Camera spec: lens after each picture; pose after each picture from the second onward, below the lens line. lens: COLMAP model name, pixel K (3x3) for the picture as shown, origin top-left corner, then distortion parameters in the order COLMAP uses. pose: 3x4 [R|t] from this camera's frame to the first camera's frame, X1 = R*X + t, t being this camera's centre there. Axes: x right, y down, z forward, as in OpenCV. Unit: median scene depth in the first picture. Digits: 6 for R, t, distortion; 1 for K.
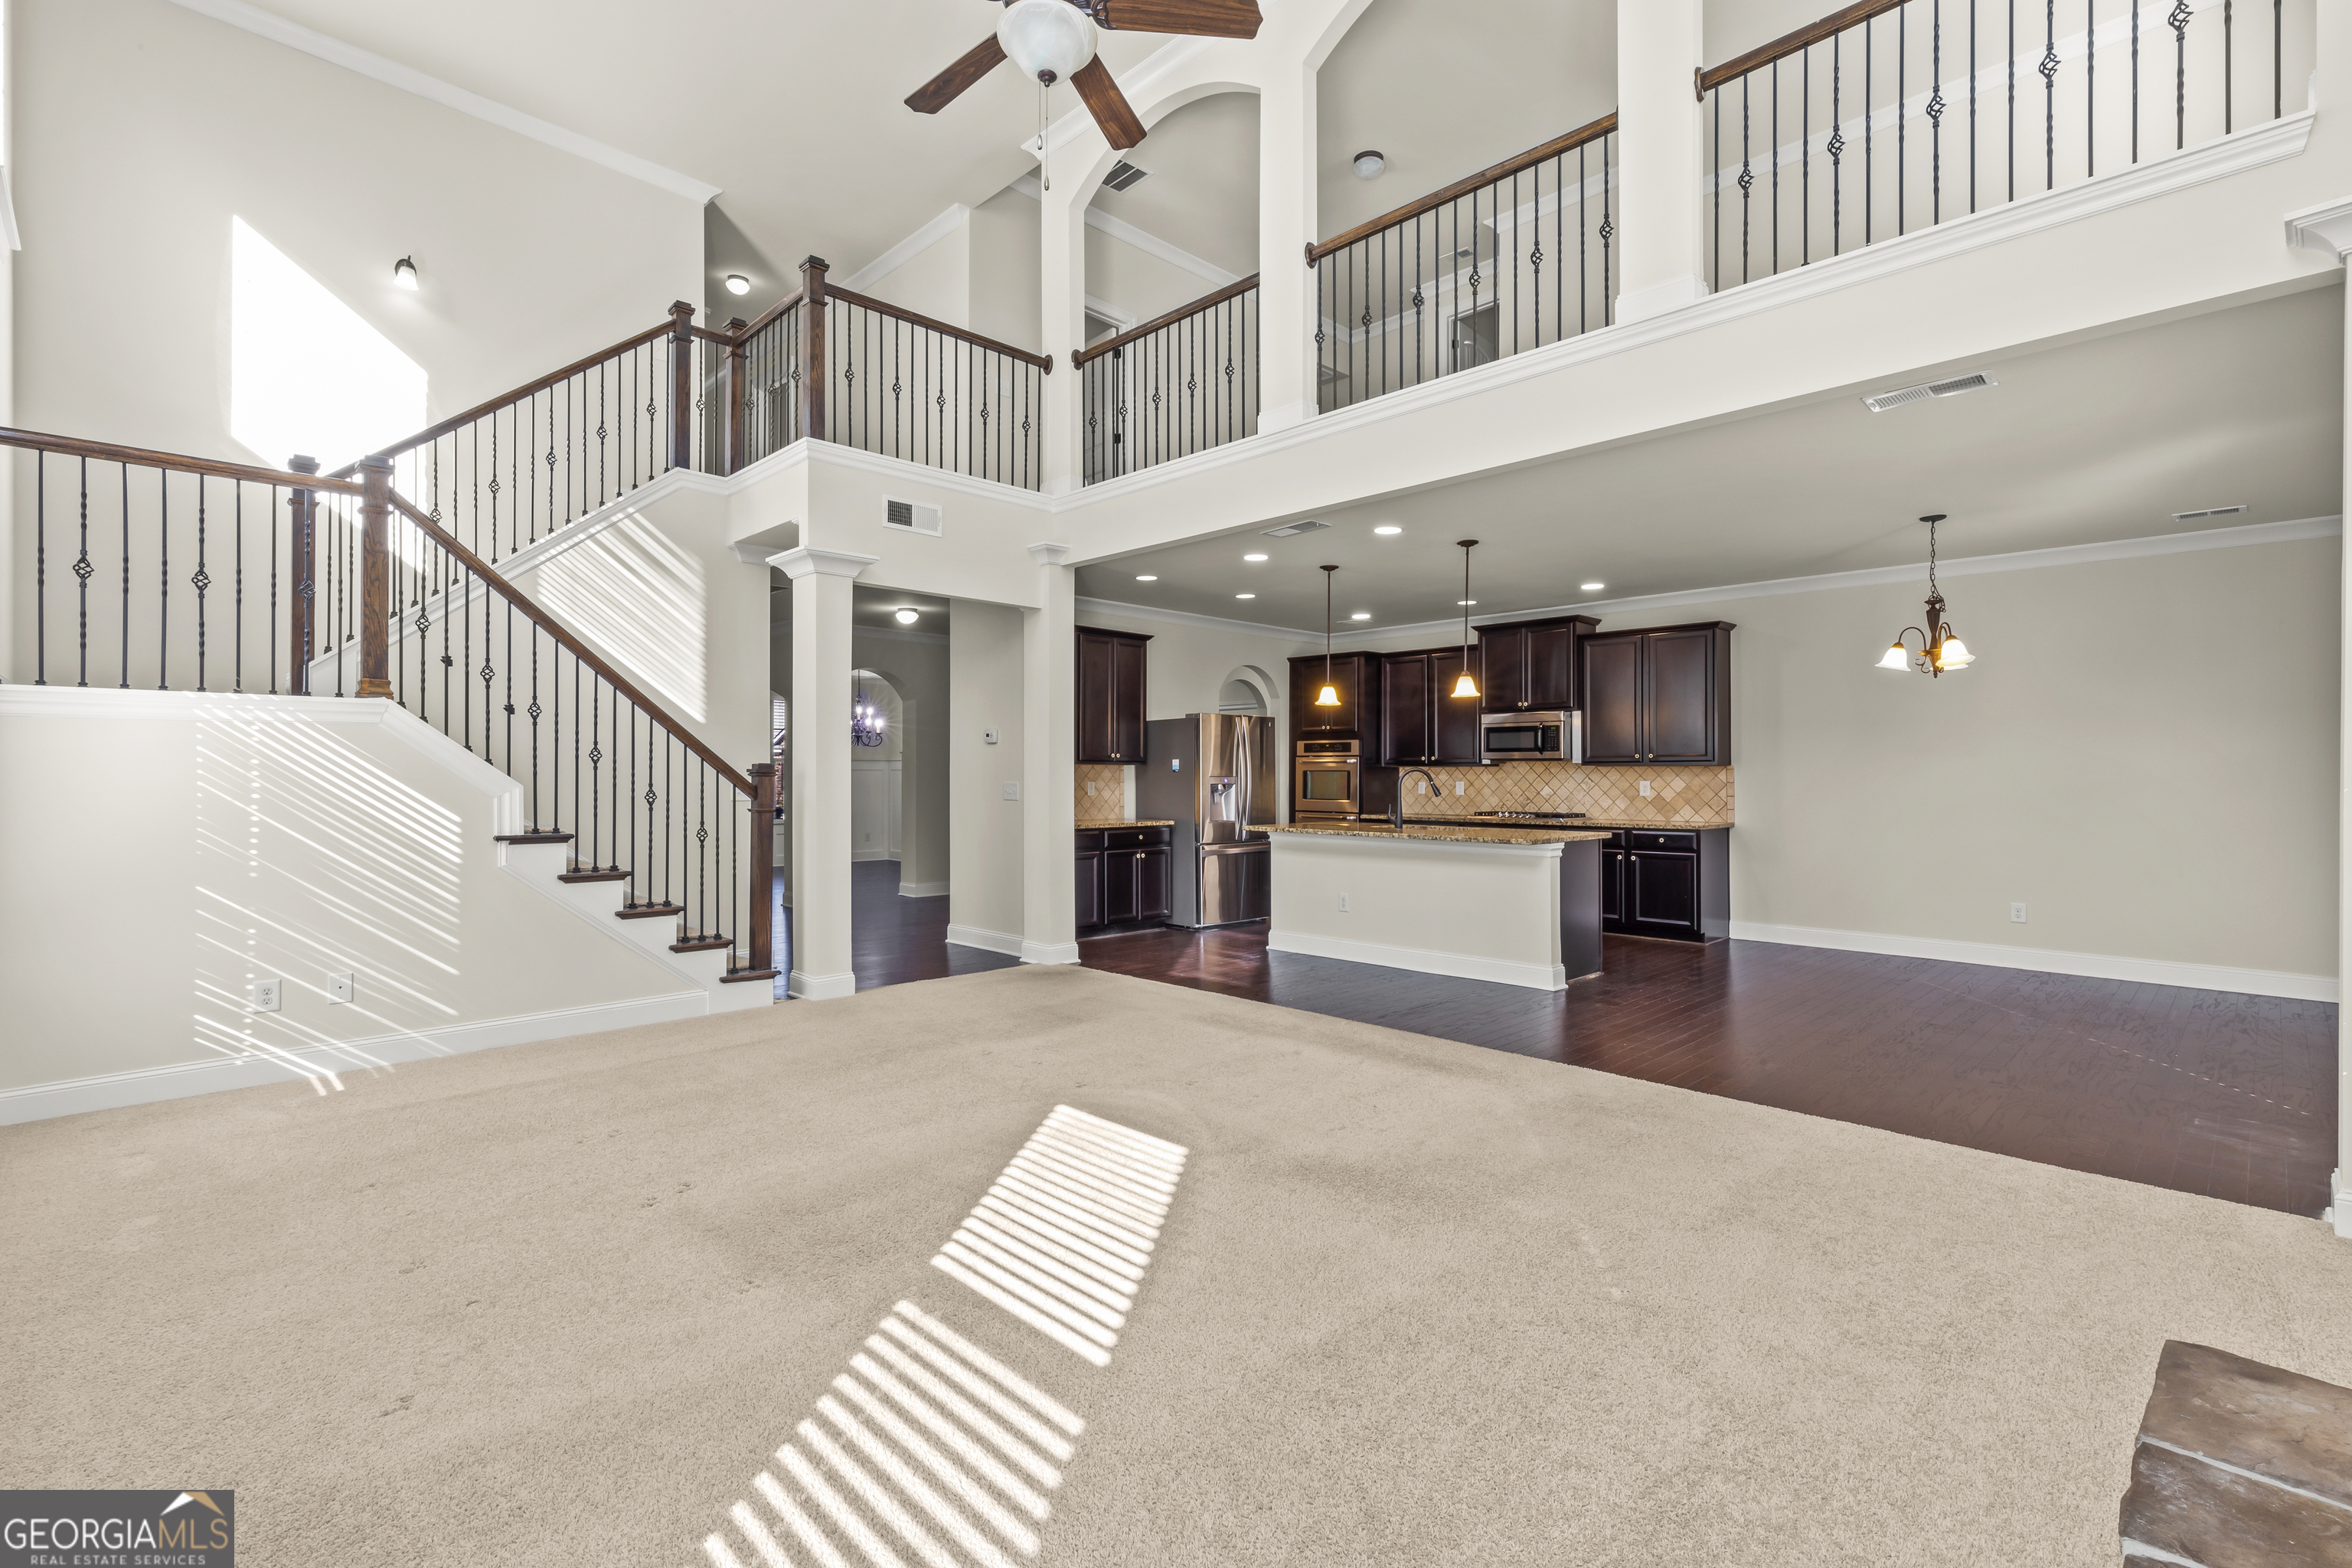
lens RADIAL K [[1056.7, 0, 1180.9], [0, 1056.7, 771.4], [0, 0, 1]] dist [0.004268, 0.000135]
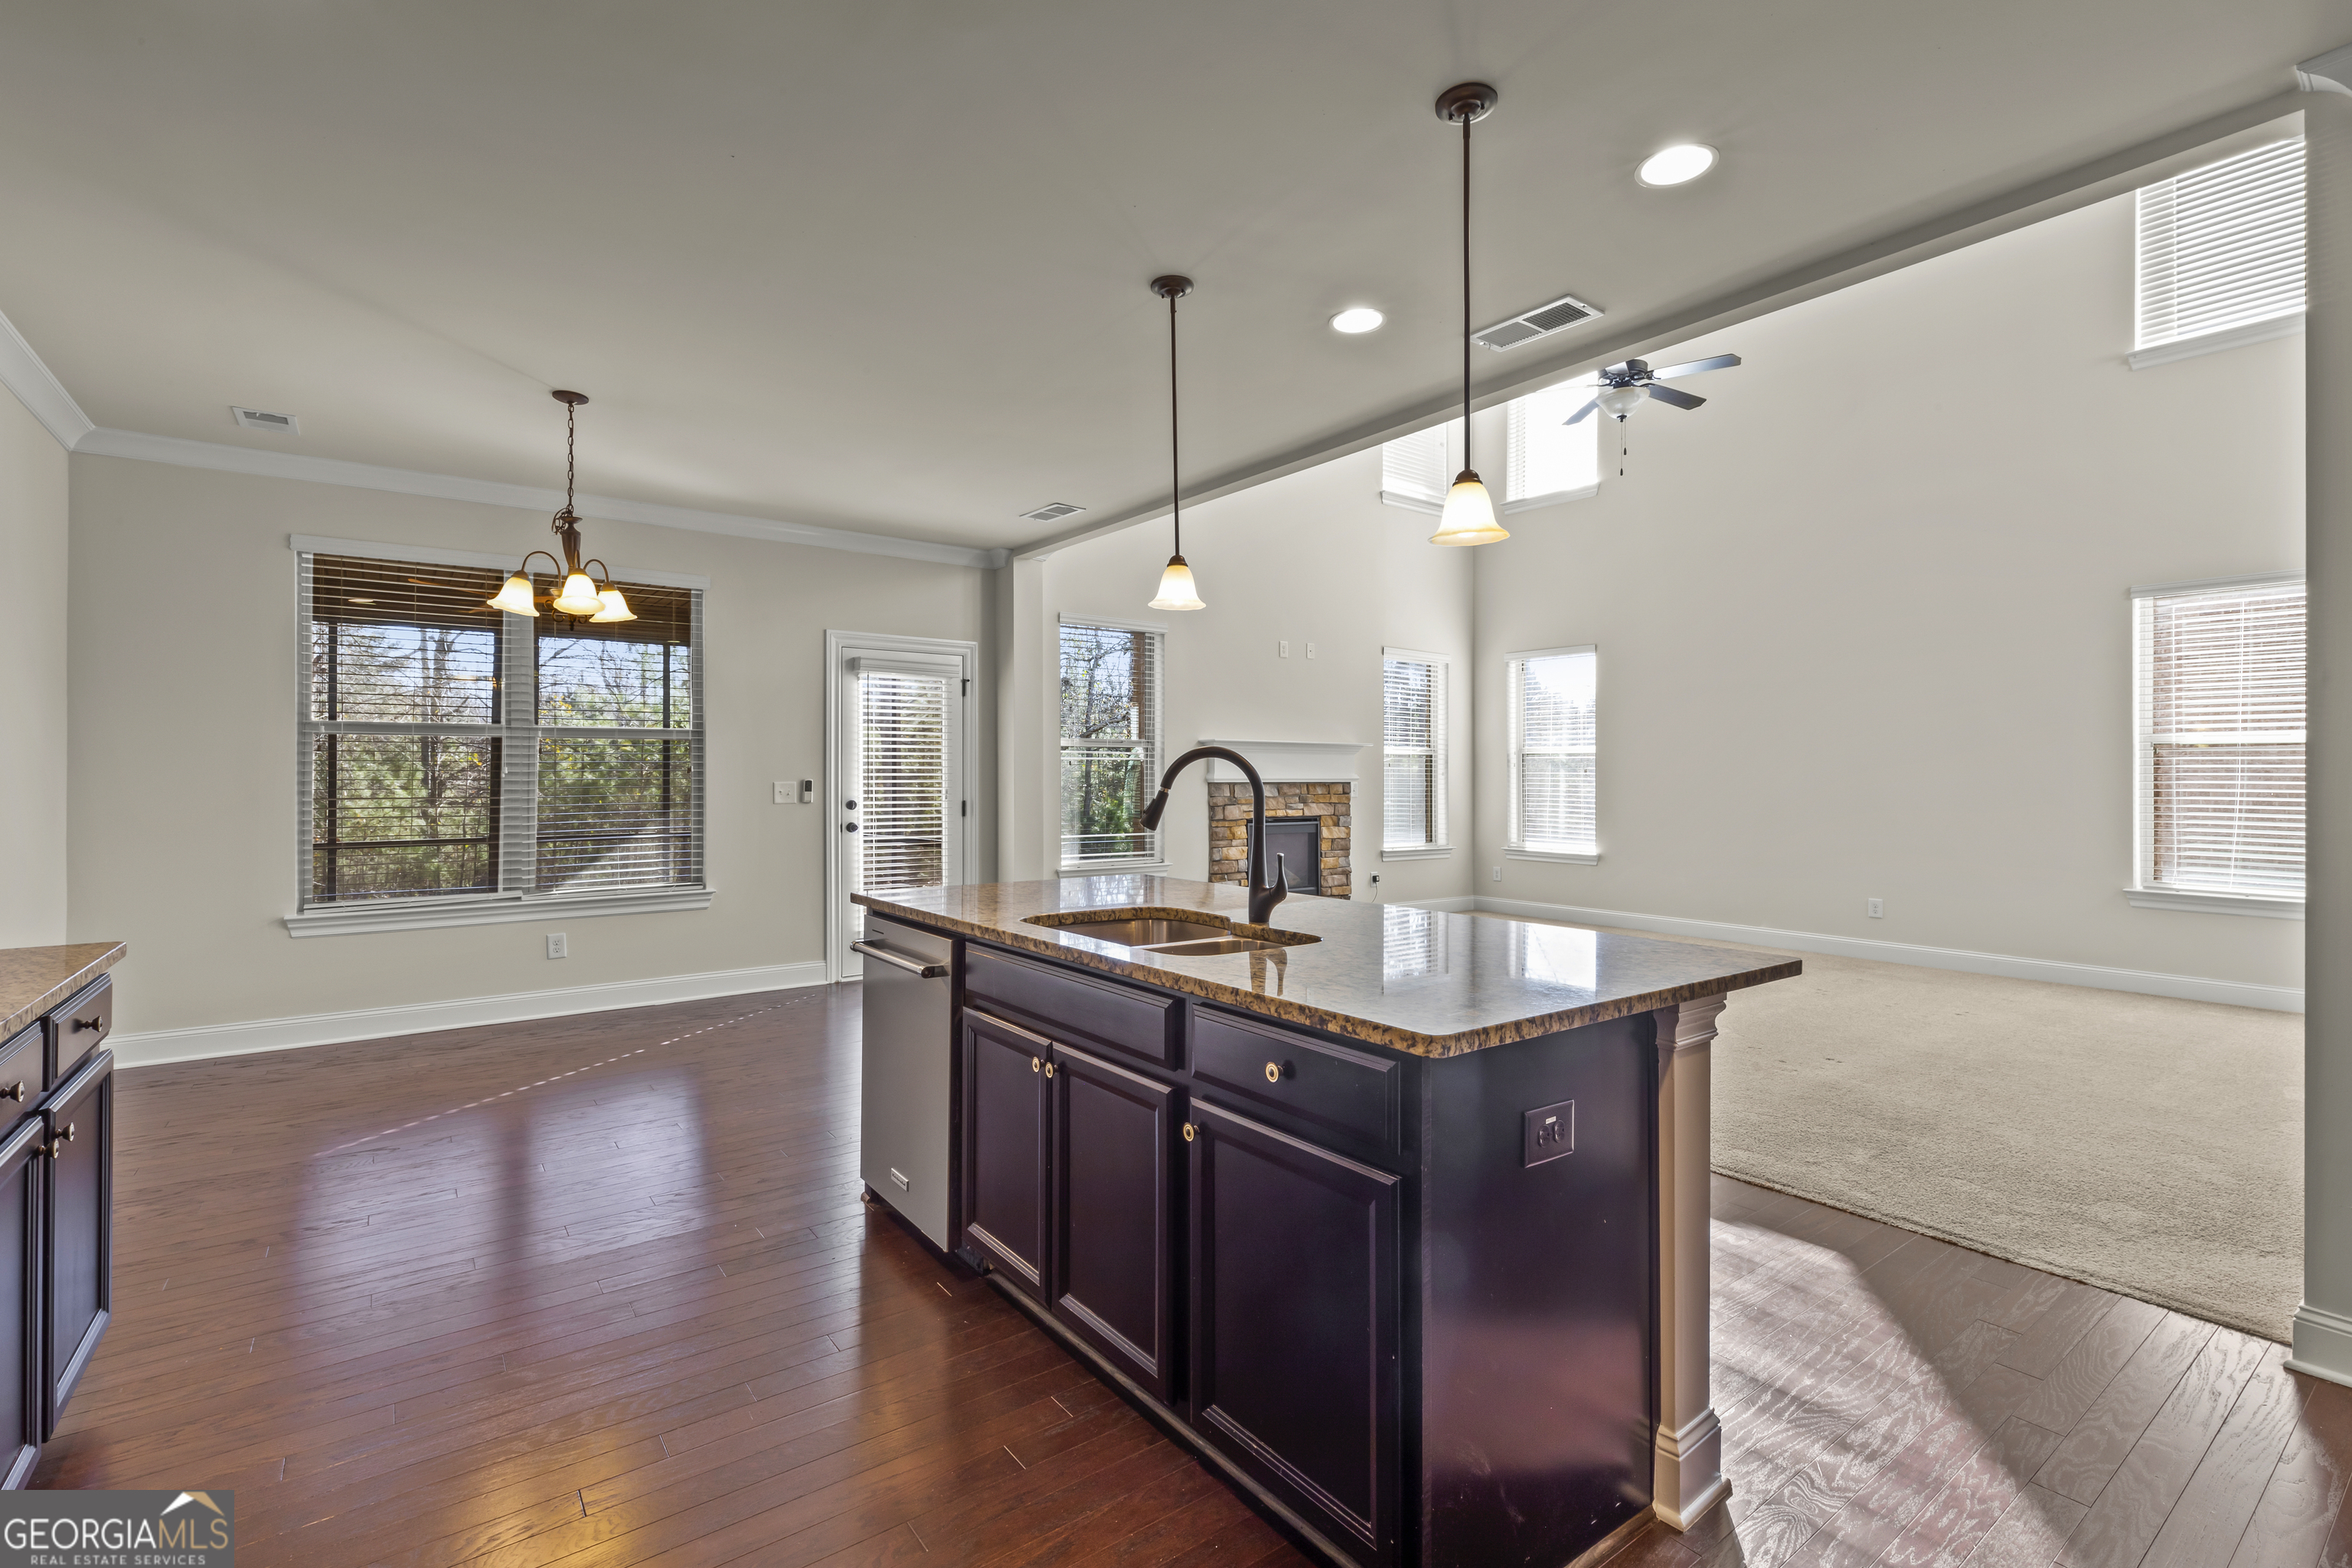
lens RADIAL K [[1056.7, 0, 1181.6], [0, 1056.7, 774.2], [0, 0, 1]] dist [0.004268, 0.000135]
pose [[-0.991588, -0.003827, 0.129378, 0.227267], [-0.004219, 0.999987, -0.002750, 0.004862], [-0.129366, -0.003273, -0.991591, 1.629057]]
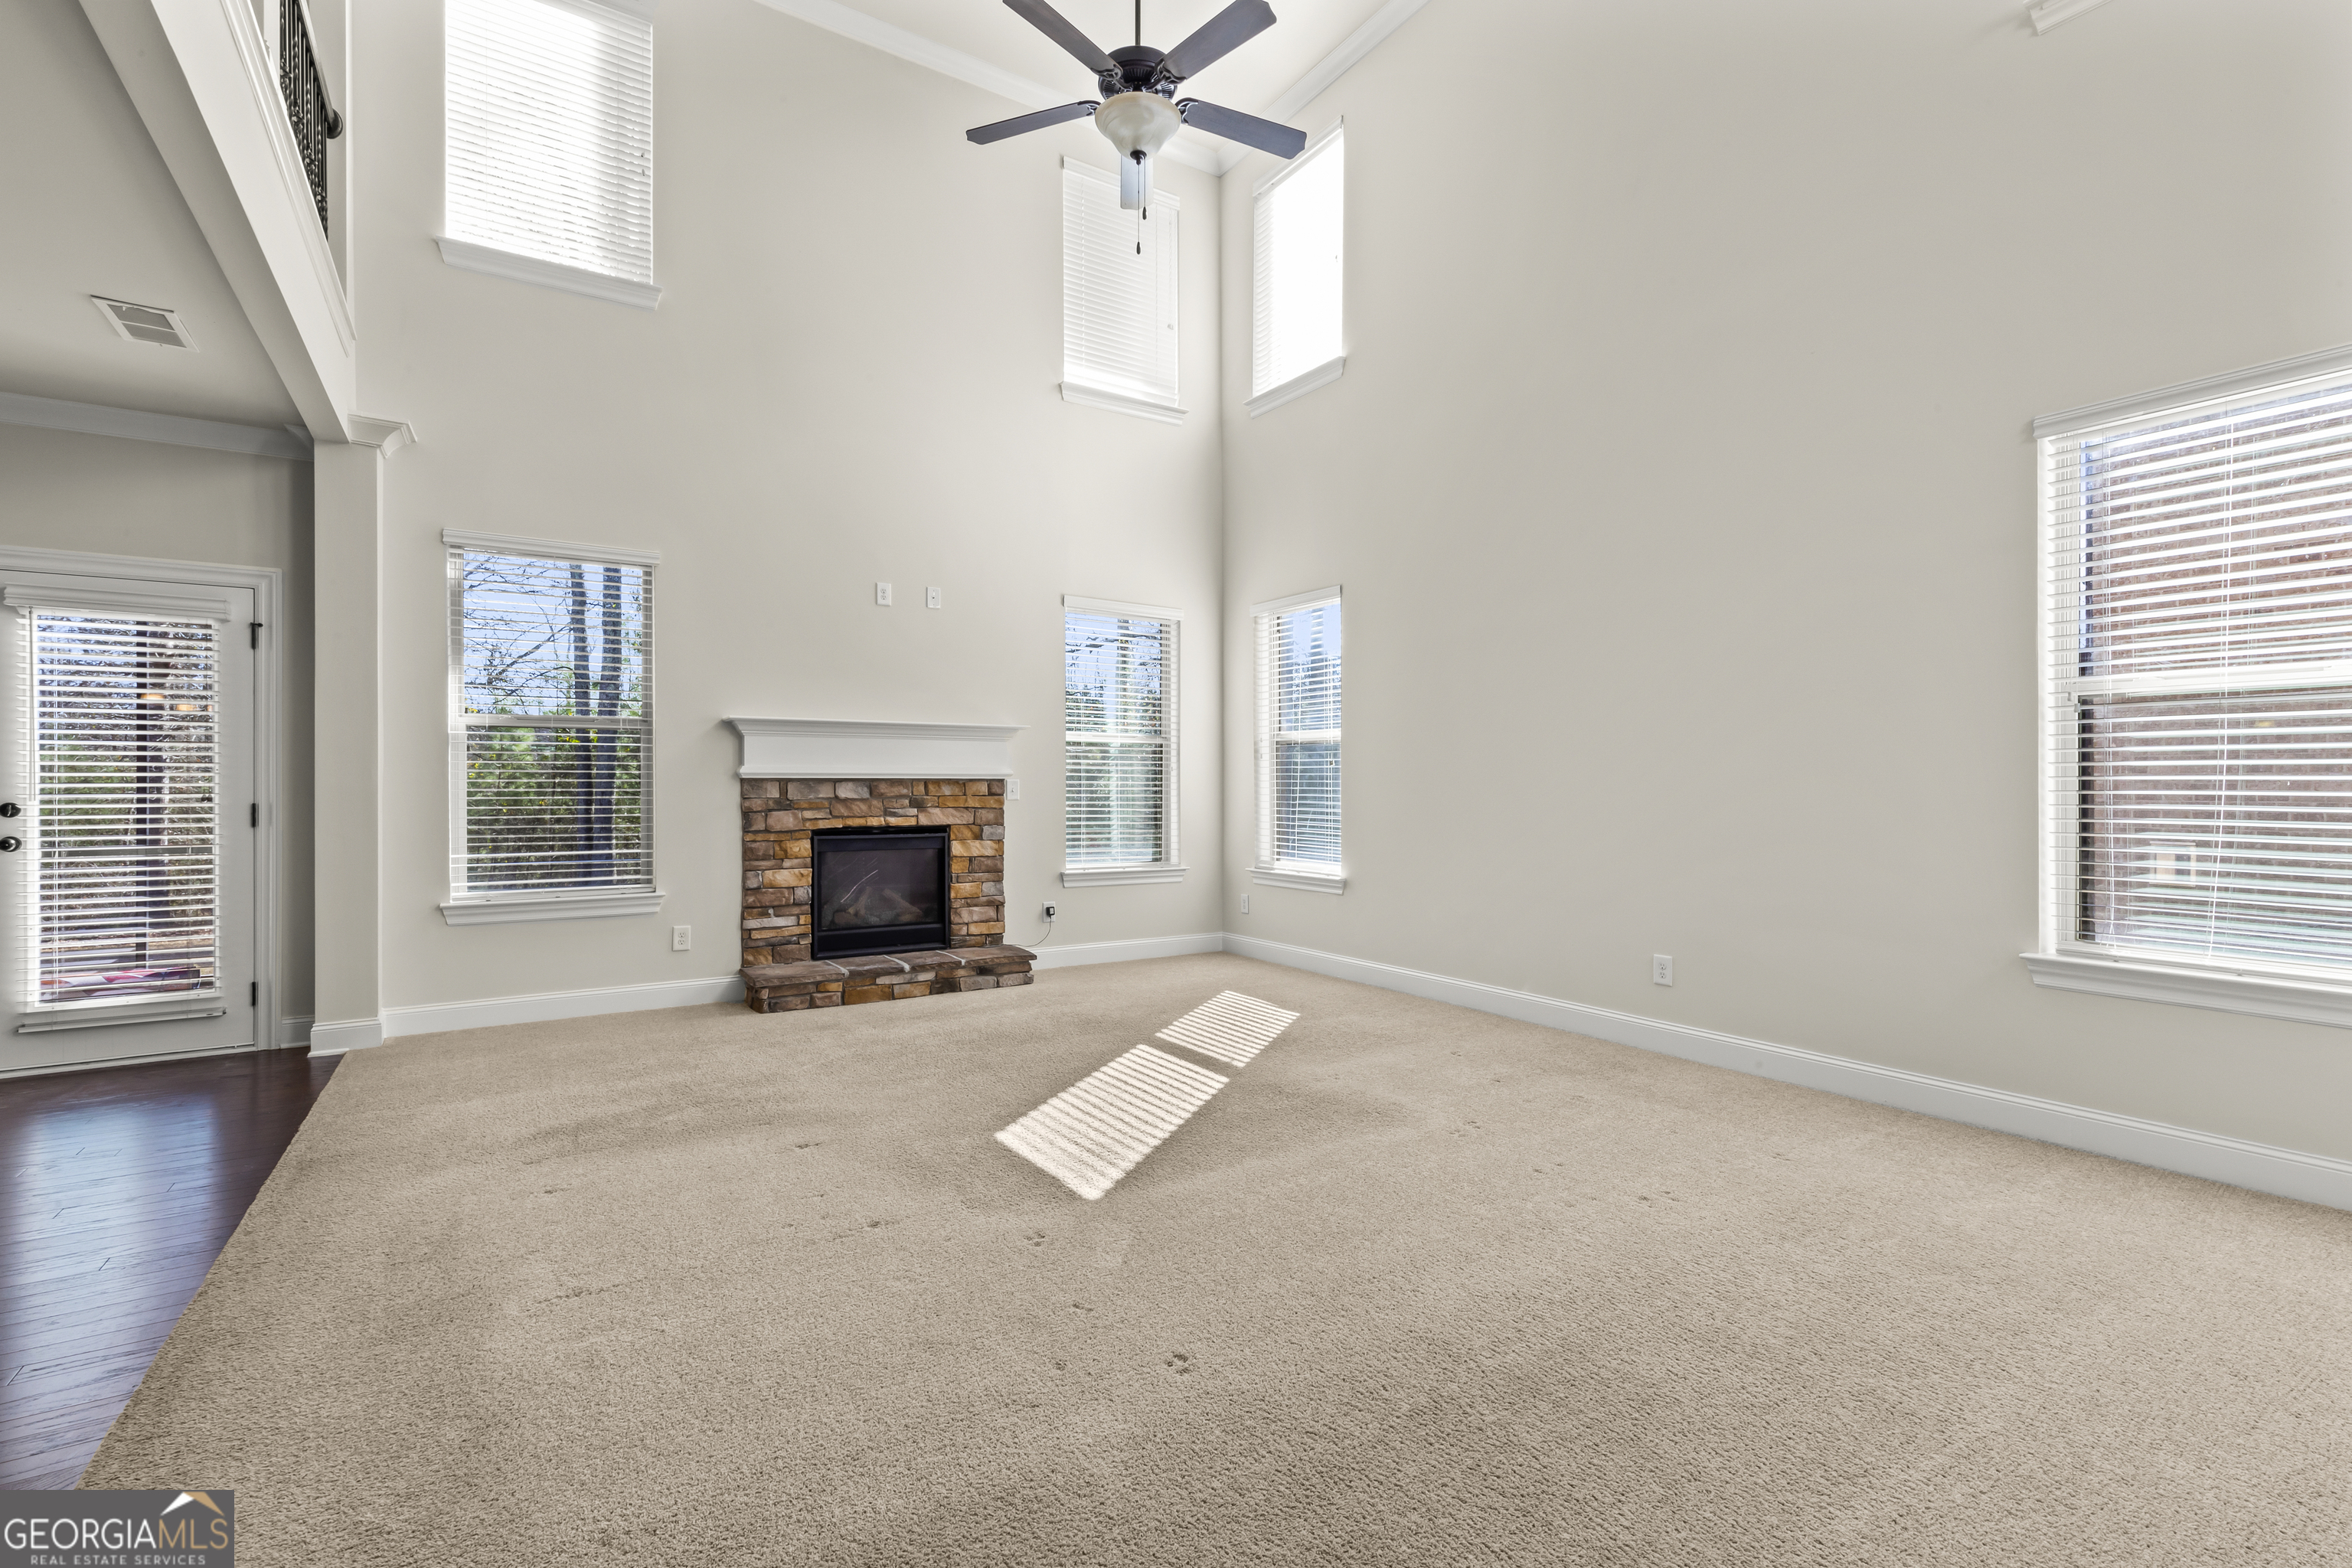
lens RADIAL K [[1056.7, 0, 1184.8], [0, 1056.7, 784.3], [0, 0, 1]] dist [0.004268, 0.000135]
pose [[-0.981014, -0.000344, 0.193938, -0.213601], [-0.000888, 0.999996, -0.002719, 0.019177], [-0.193936, -0.002840, -0.981010, 1.144200]]
